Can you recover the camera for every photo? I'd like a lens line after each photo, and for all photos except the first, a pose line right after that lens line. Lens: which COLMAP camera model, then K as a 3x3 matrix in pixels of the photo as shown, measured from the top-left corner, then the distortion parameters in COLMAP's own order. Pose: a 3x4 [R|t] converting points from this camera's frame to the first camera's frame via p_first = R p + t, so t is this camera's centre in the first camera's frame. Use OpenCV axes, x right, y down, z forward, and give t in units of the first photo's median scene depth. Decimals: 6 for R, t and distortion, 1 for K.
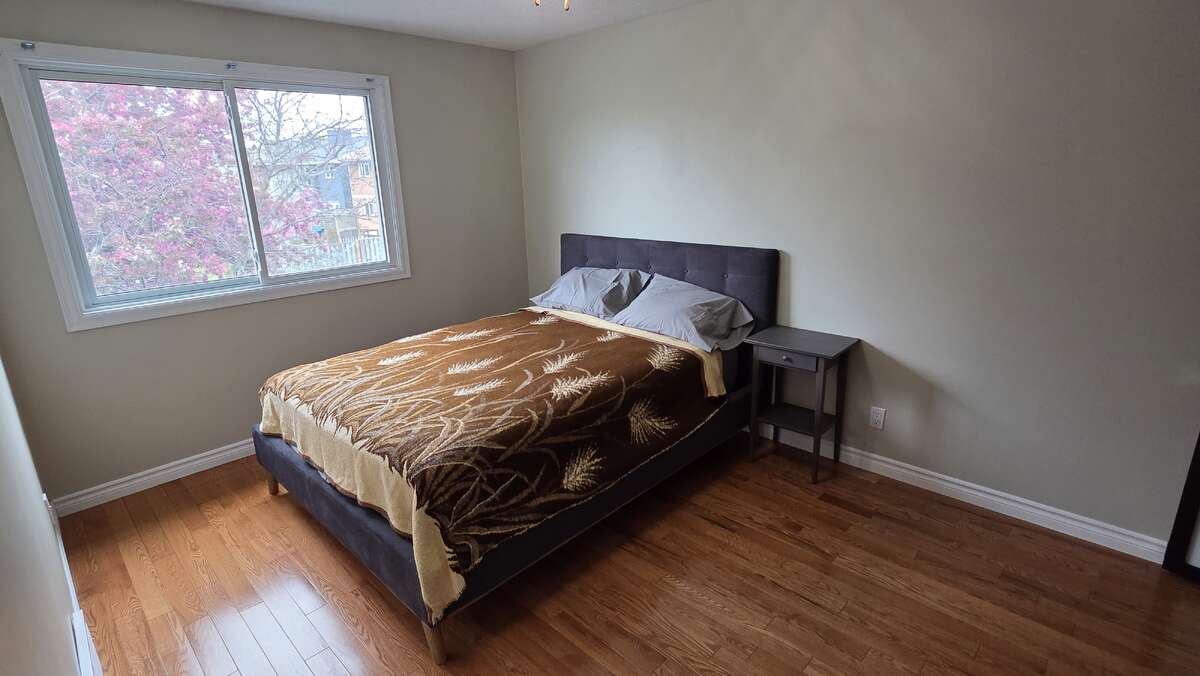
lens RADIAL K [[588.6, 0, 600.0], [0, 588.6, 338.0], [0, 0, 1]] dist [-0.001612, -0.000159]
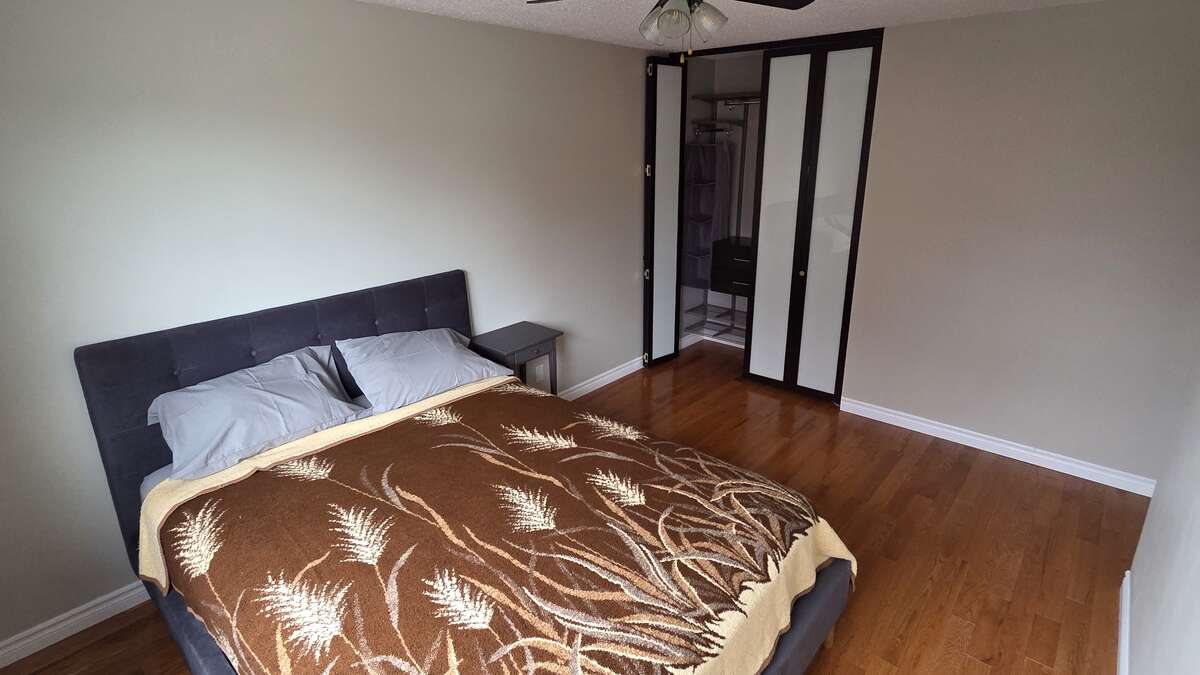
lens RADIAL K [[588.6, 0, 600.0], [0, 588.6, 337.5], [0, 0, 1]] dist [-0.001612, -0.000159]
pose [[-0.047055, -0.298306, 0.953310, -0.867696], [0.290378, 0.909067, 0.298795, -0.331377], [-0.955754, 0.290880, 0.043846, 0.901631]]
